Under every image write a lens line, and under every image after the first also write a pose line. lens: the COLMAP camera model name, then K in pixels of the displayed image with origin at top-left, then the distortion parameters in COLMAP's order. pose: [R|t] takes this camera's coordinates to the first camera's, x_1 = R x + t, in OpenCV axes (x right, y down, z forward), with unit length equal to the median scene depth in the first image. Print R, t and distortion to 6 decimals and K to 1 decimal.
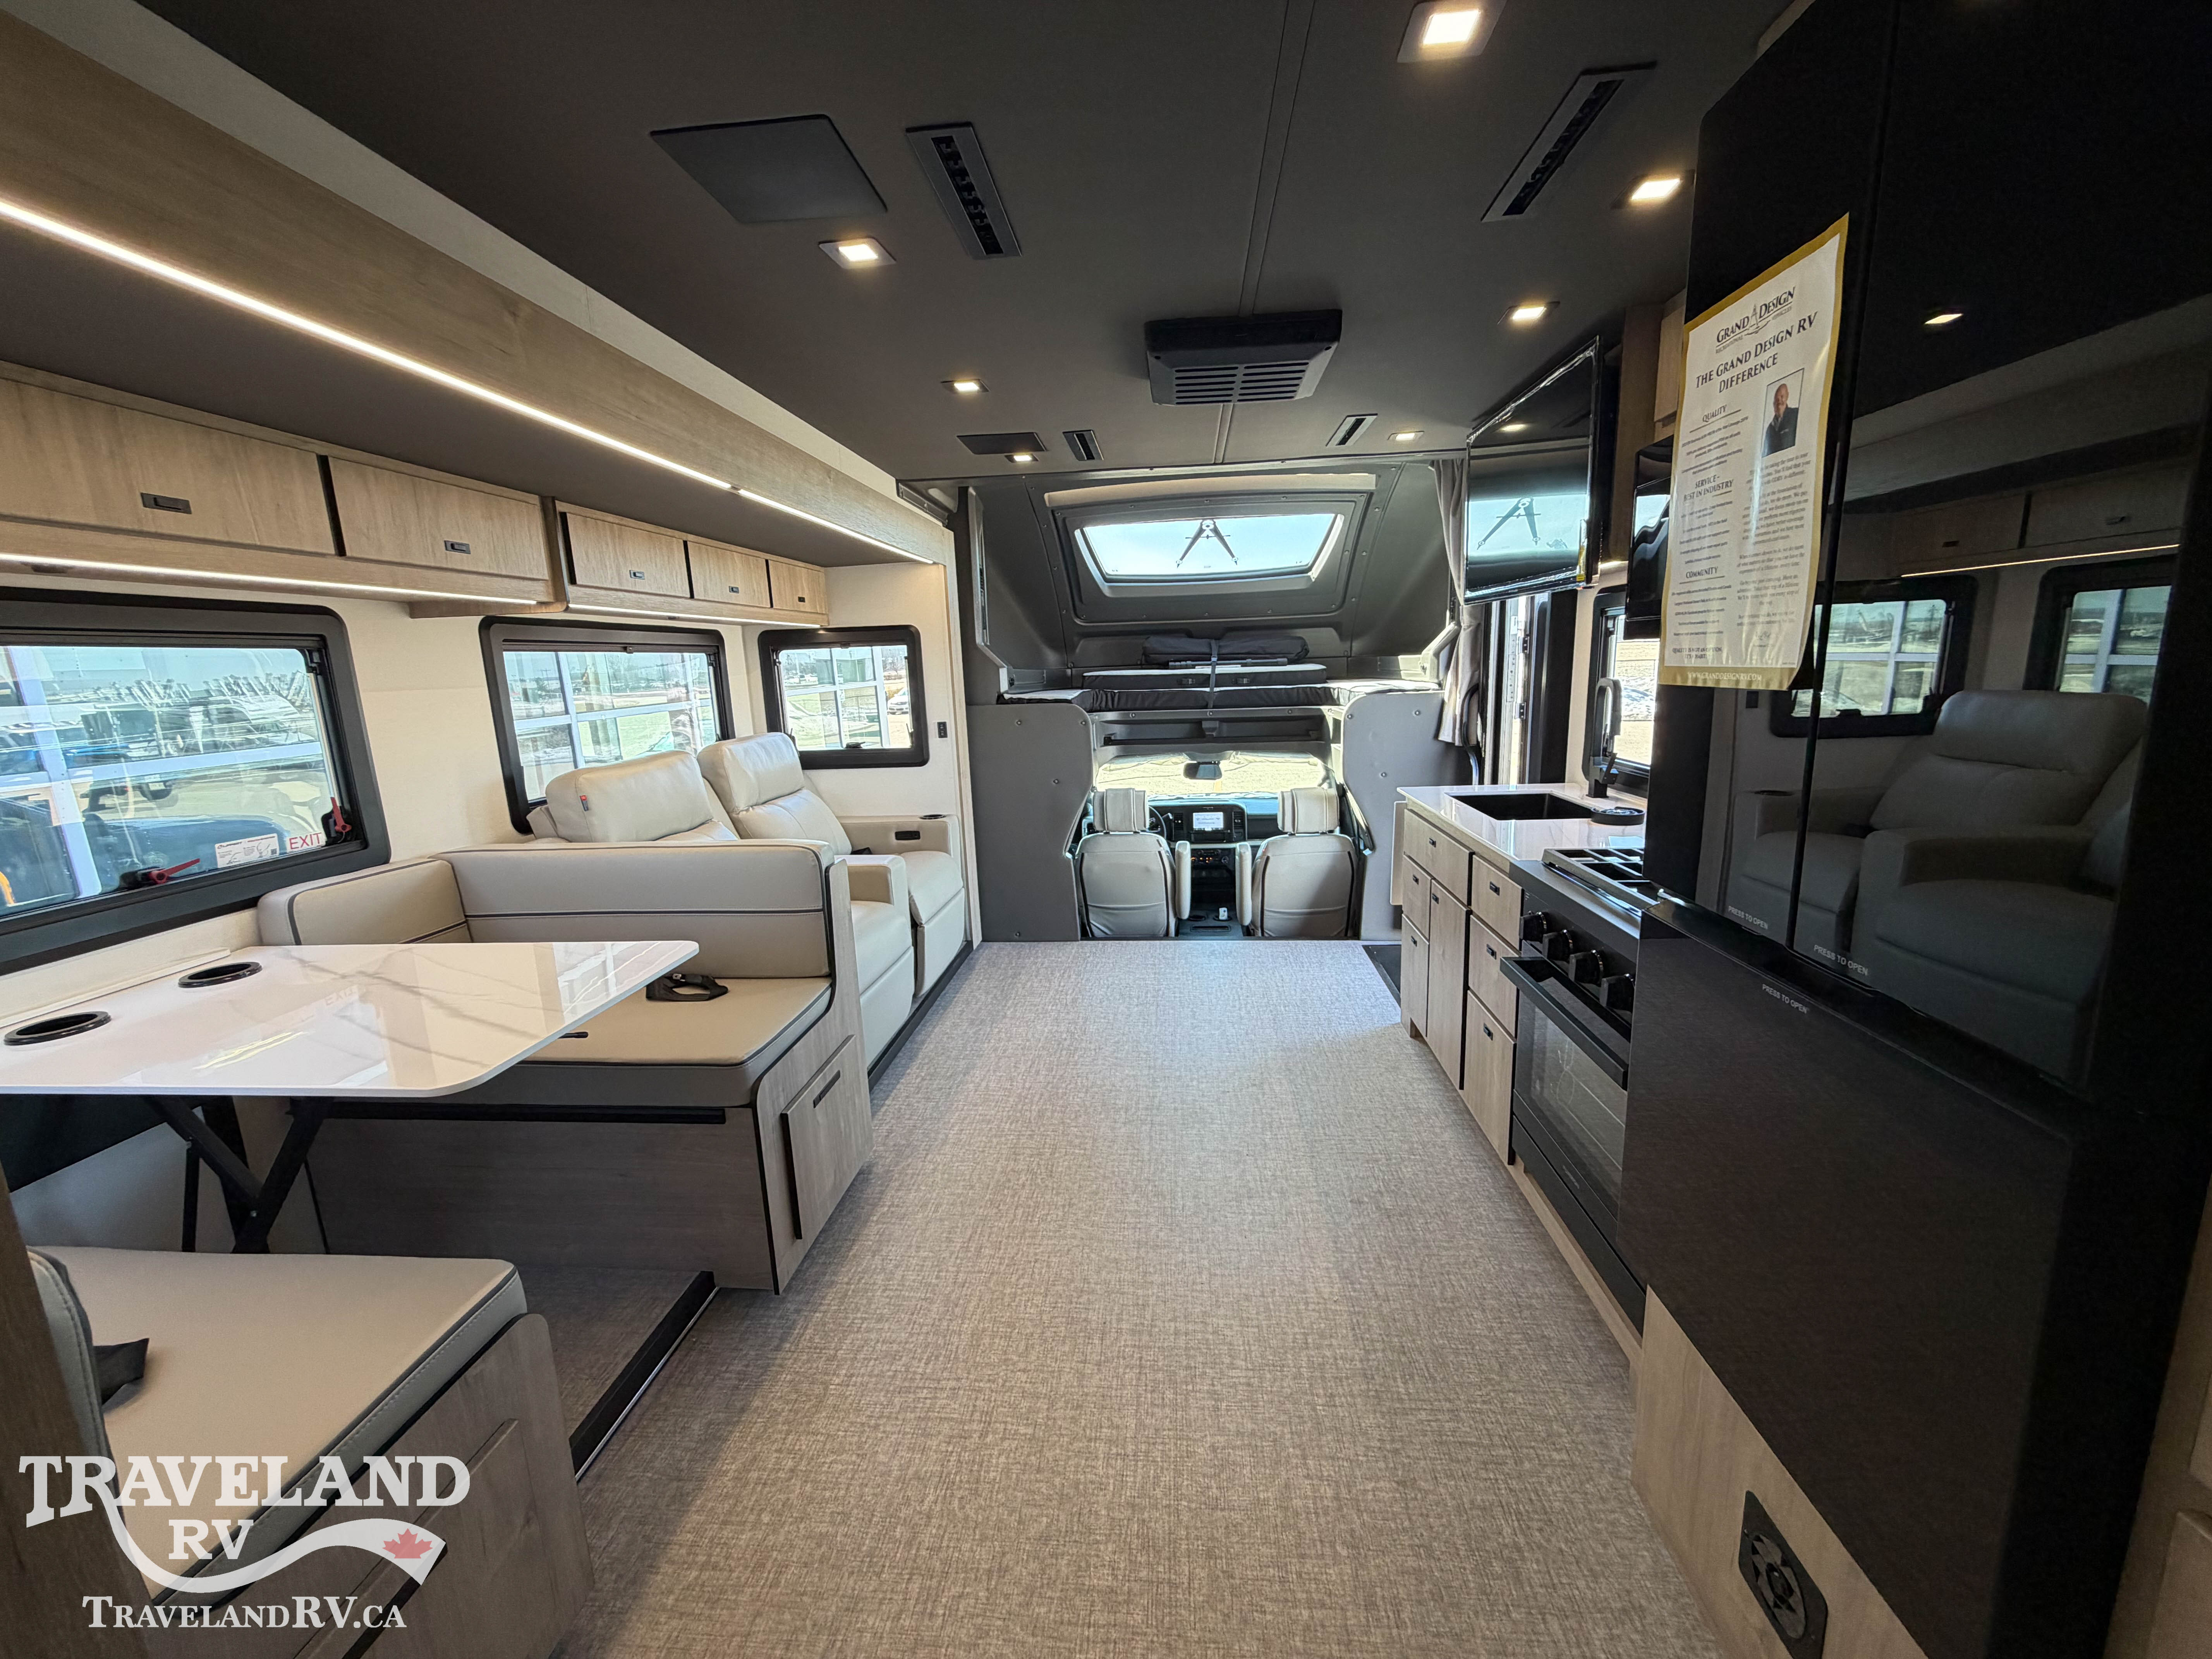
lens RADIAL K [[880.1, 0, 1100.1], [0, 880.1, 828.6], [0, 0, 1]] dist [0.001382, 0.000060]
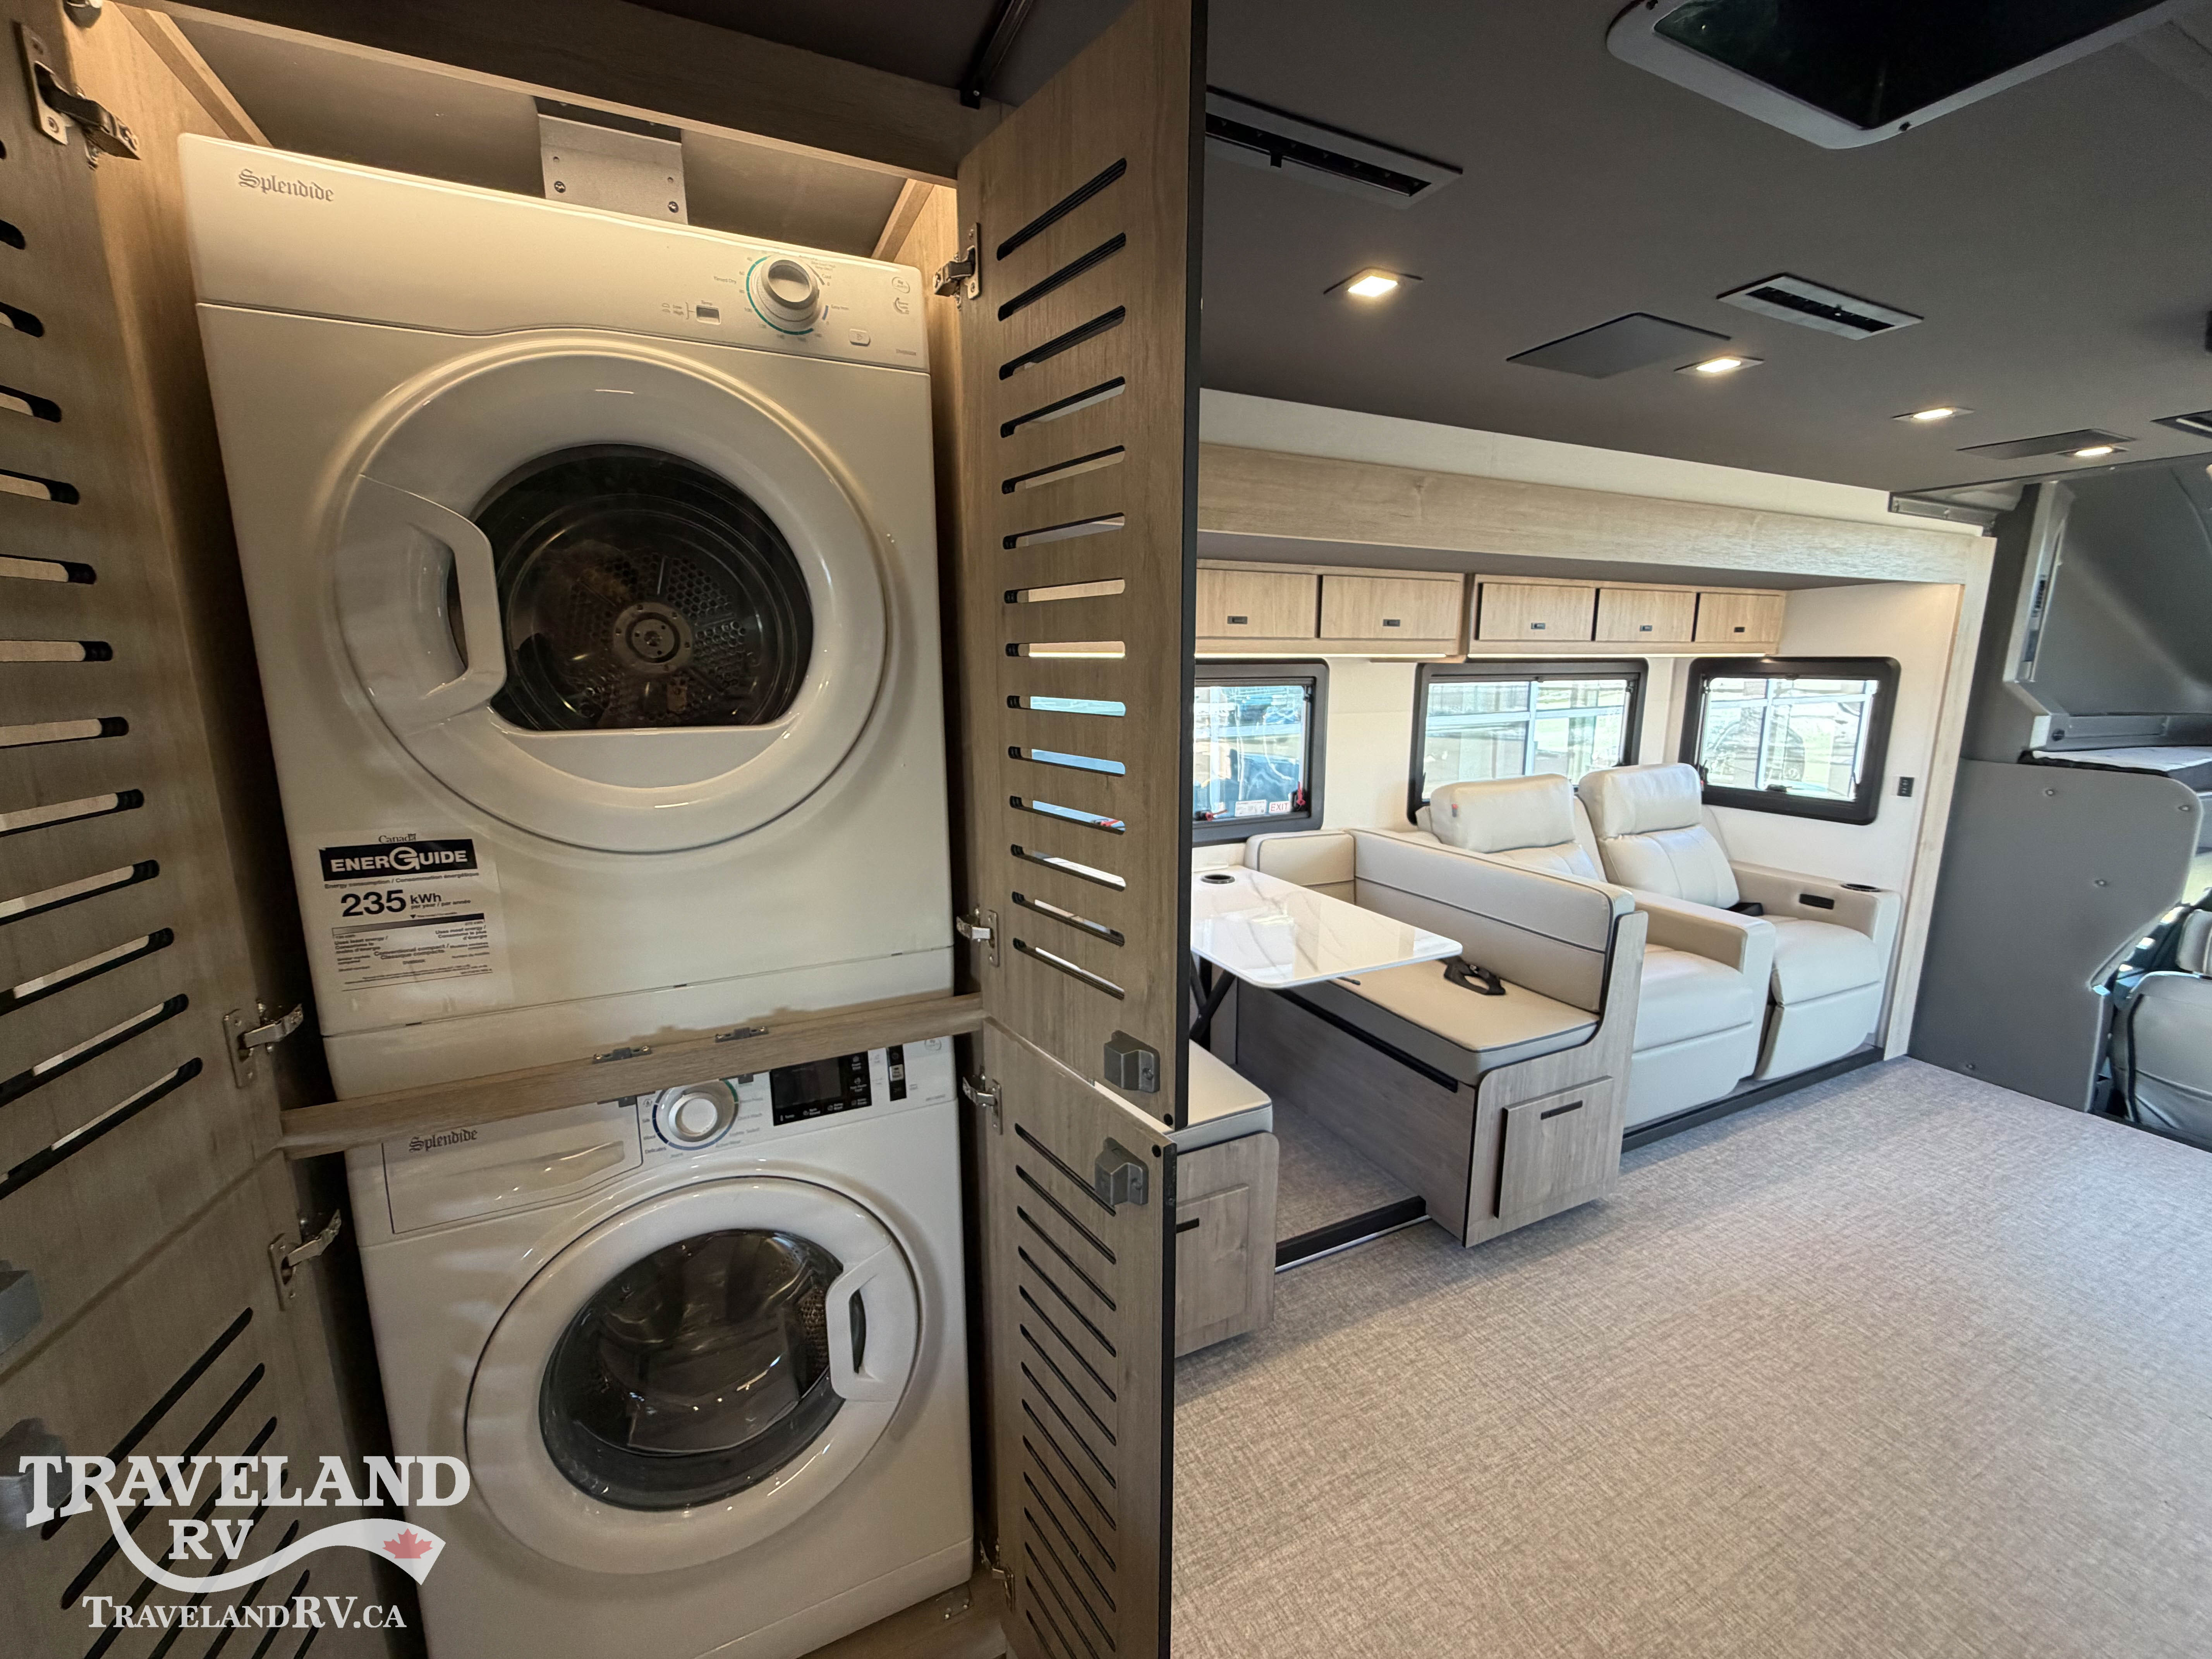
lens RADIAL K [[883.8, 0, 1097.6], [0, 883.8, 826.5], [0, 0, 1]] dist [-0.000475, -0.000058]
pose [[0.506922, 0.195042, -0.839636, 0.148447], [-0.177708, 0.976787, 0.119611, -0.046275], [0.843475, 0.088577, 0.529815, -0.060478]]
